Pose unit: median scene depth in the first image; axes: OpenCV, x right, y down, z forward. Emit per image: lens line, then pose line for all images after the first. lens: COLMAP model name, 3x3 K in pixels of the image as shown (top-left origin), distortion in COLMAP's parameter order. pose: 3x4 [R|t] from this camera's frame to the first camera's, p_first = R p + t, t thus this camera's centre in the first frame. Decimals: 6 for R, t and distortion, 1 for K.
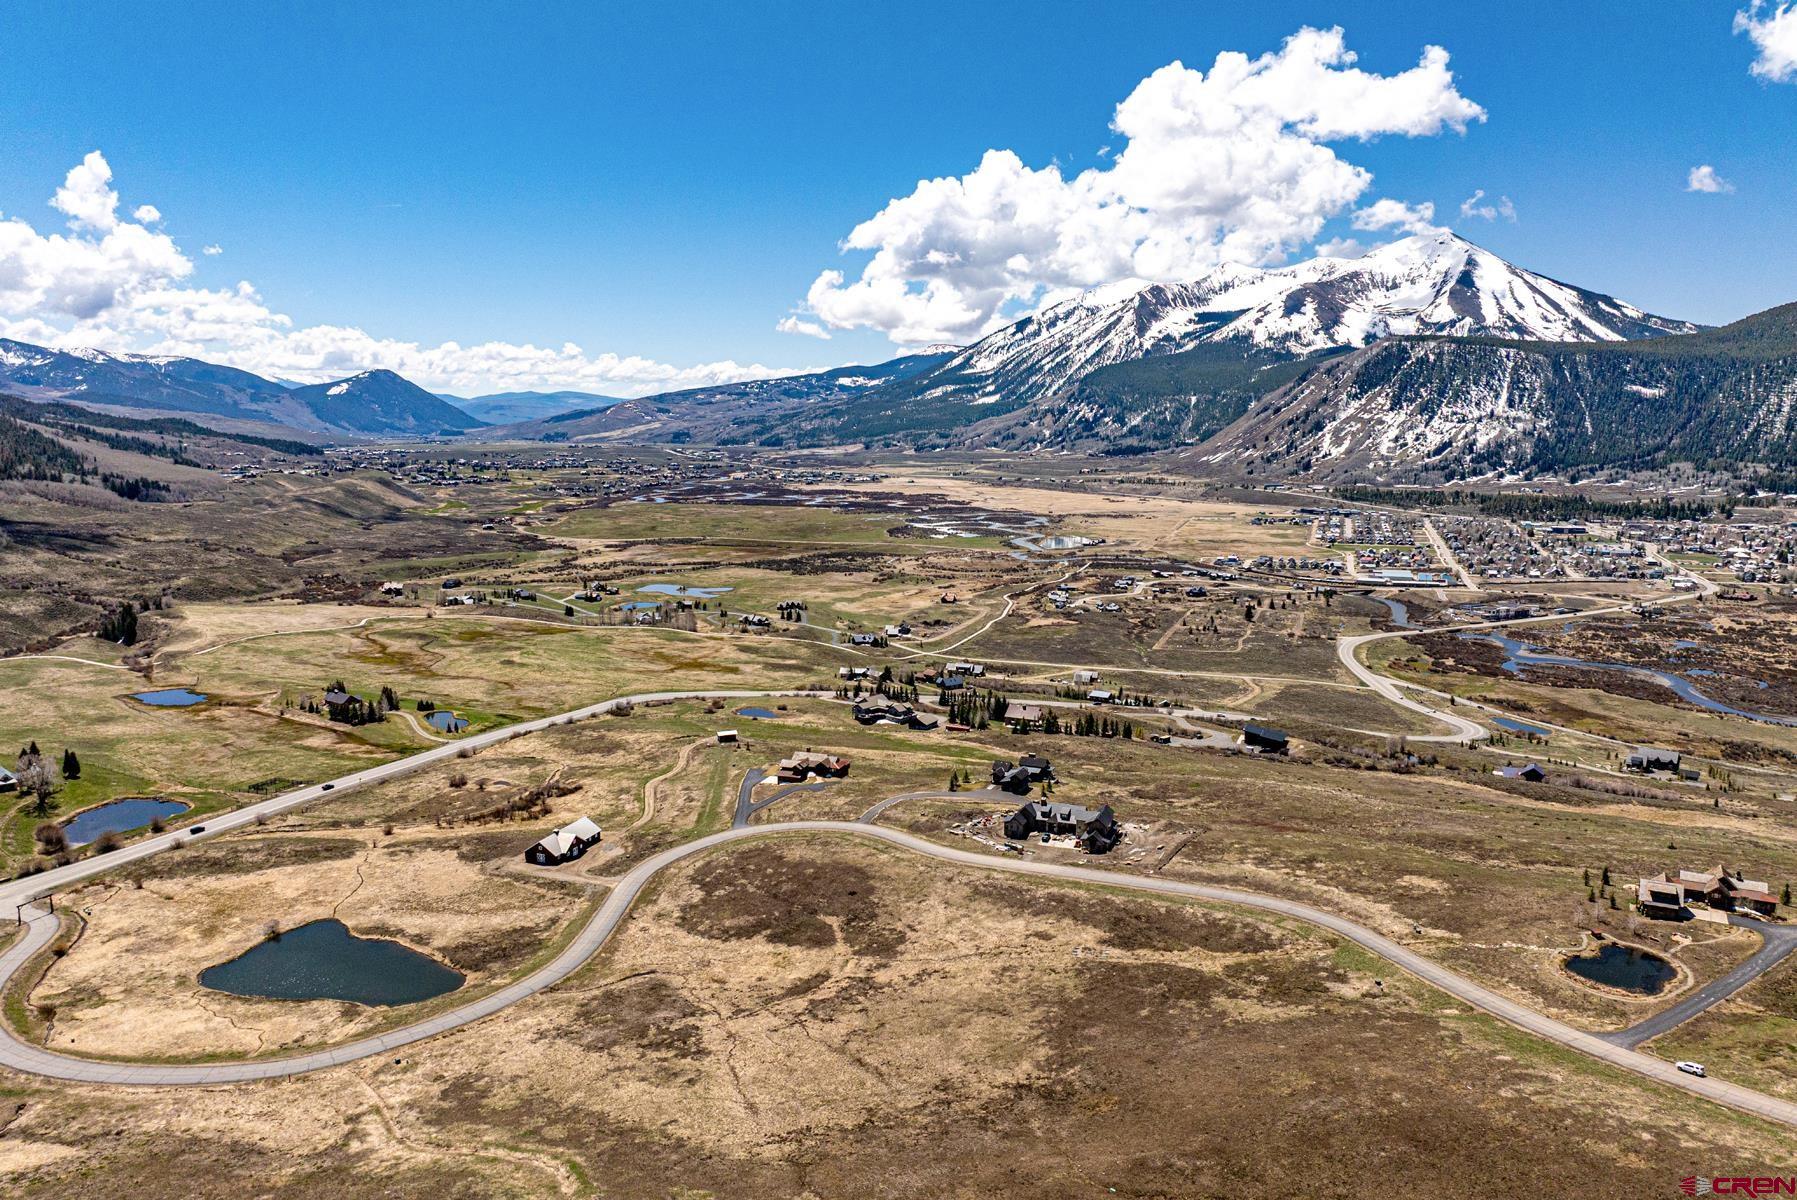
lens RADIAL K [[1281.4, 0, 909.6], [0, 1281.4, 596.4], [0, 0, 1]] dist [-0.020920, -0.032743]
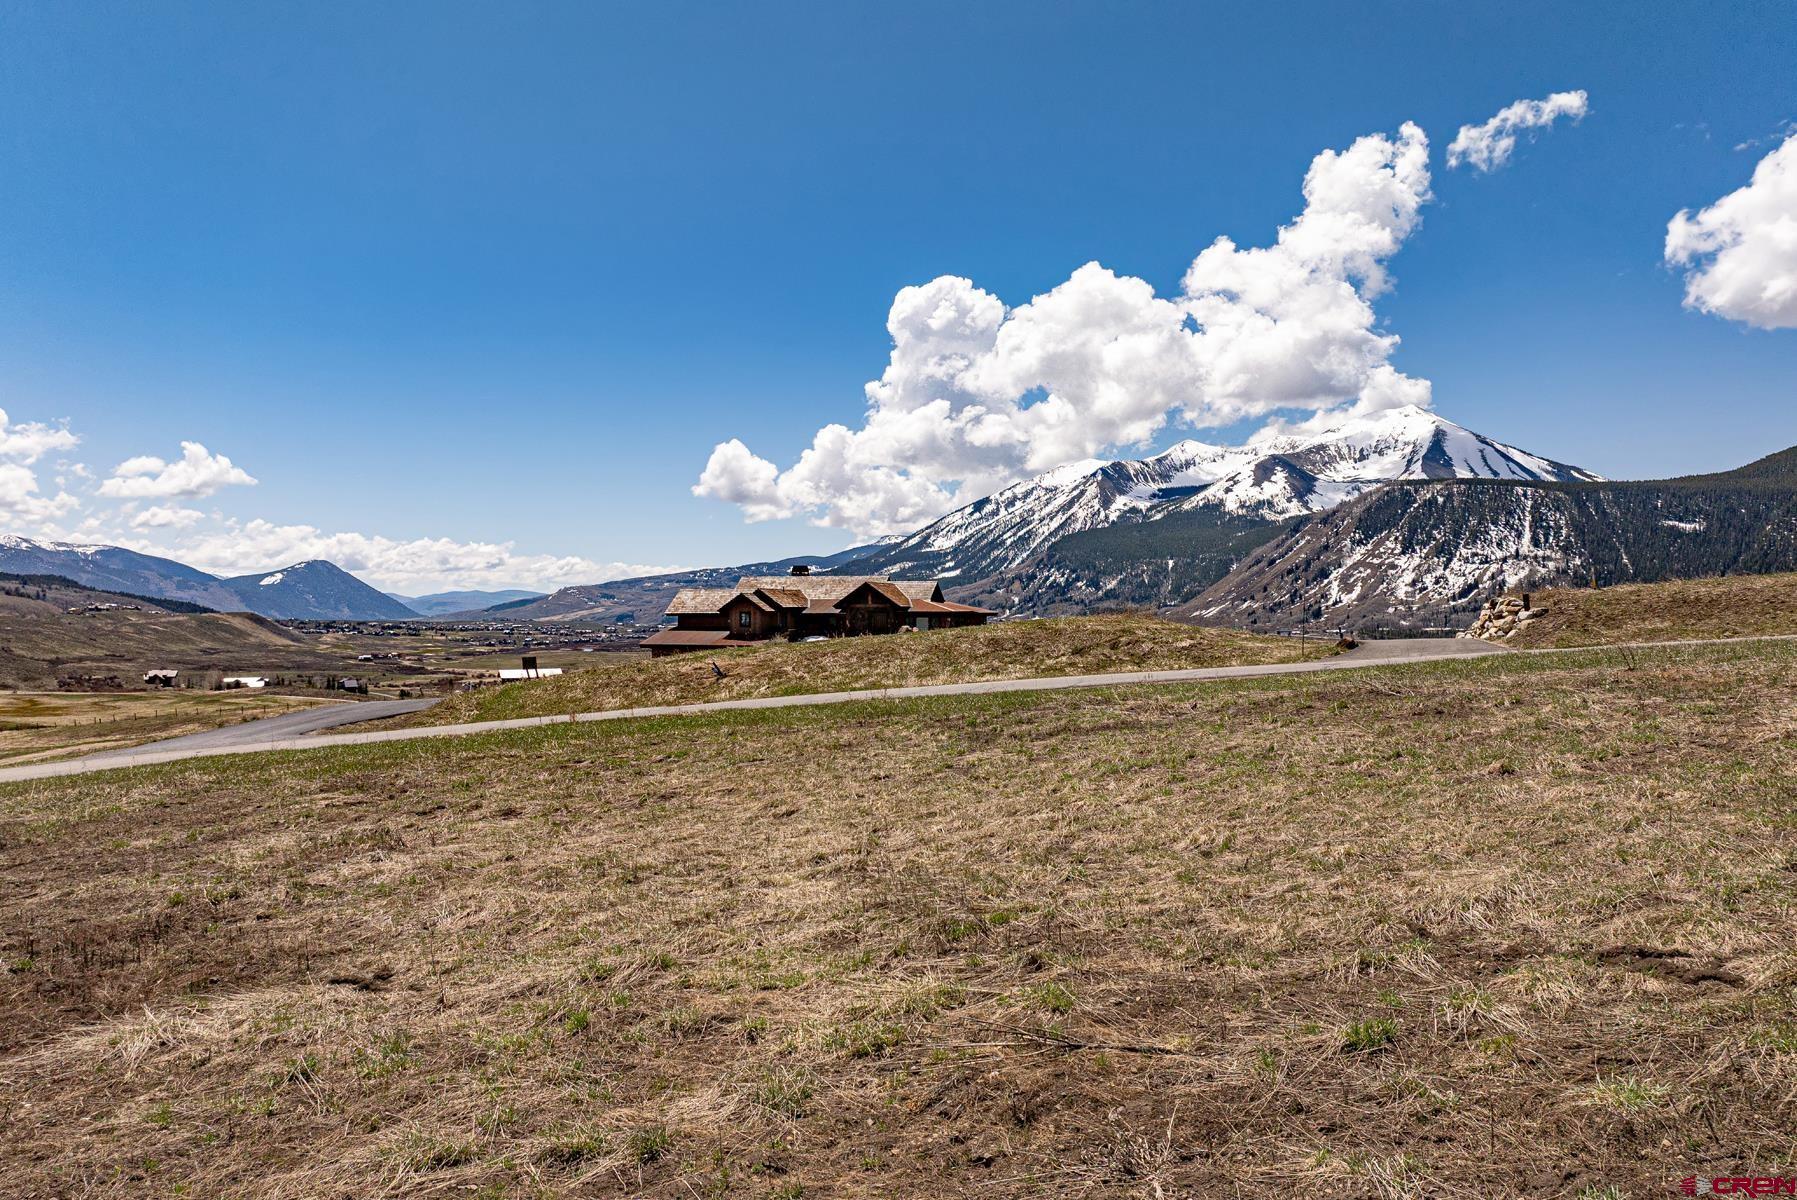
lens RADIAL K [[1281.4, 0, 909.6], [0, 1281.4, 596.4], [0, 0, 1]] dist [-0.020920, -0.032743]
pose [[0.999213, -0.001712, 0.039633, -0.009770], [0.007931, 0.987520, -0.157295, 0.022499], [-0.038869, 0.157485, 0.986756, 0.109578]]
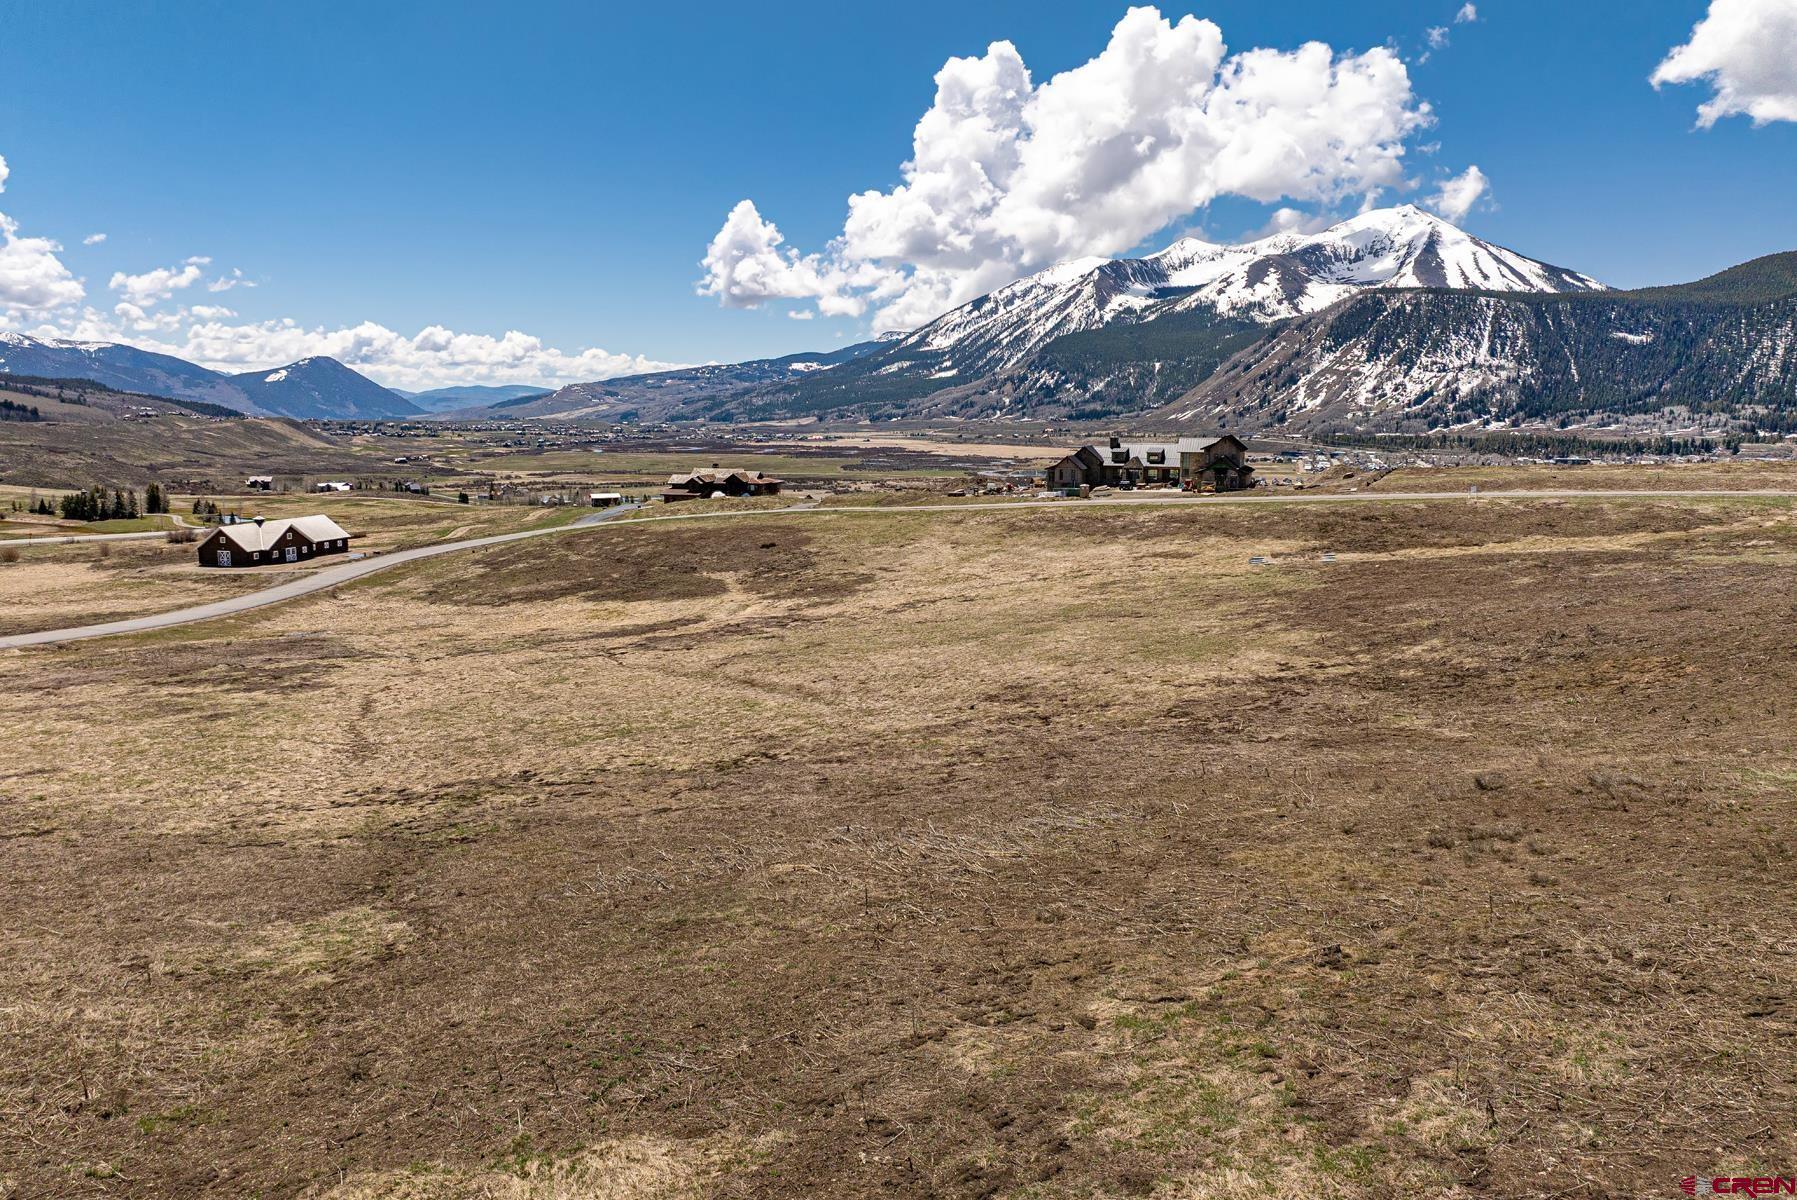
lens RADIAL K [[1281.4, 0, 909.6], [0, 1281.4, 596.4], [0, 0, 1]] dist [-0.020920, -0.032743]
pose [[0.999379, -0.004286, 0.034970, -0.000634], [0.004265, 0.999991, 0.000675, 0.026011], [-0.034972, -0.000525, 0.999388, 0.050012]]
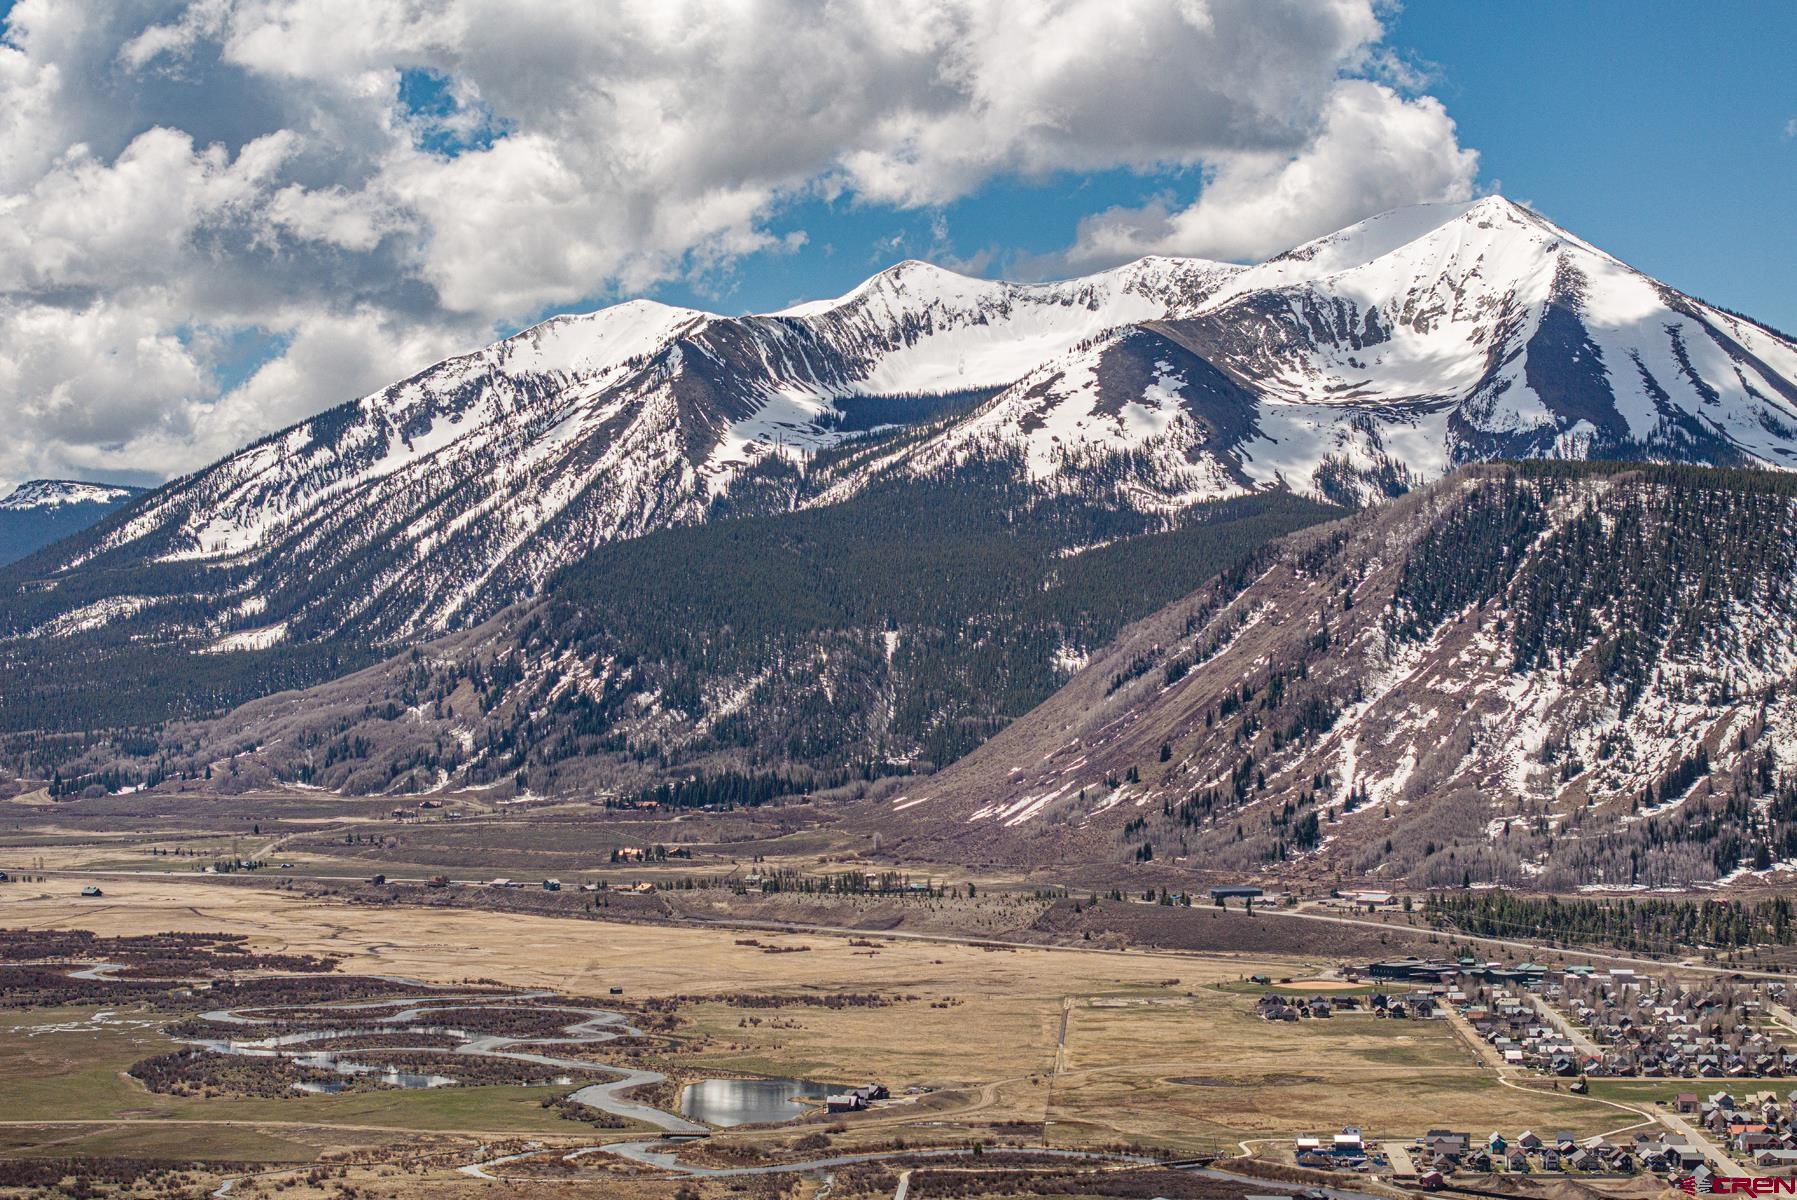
lens RADIAL K [[3650.0, 0, 898.5], [0, 3650.0, 600.0], [0, 0, 1]] dist [-0.119278, 0.558185]
pose [[0.965564, 0.006678, 0.260079, -0.041521], [0.035907, 0.986683, -0.158642, -0.011969], [-0.257675, 0.162518, 0.952466, 0.085094]]
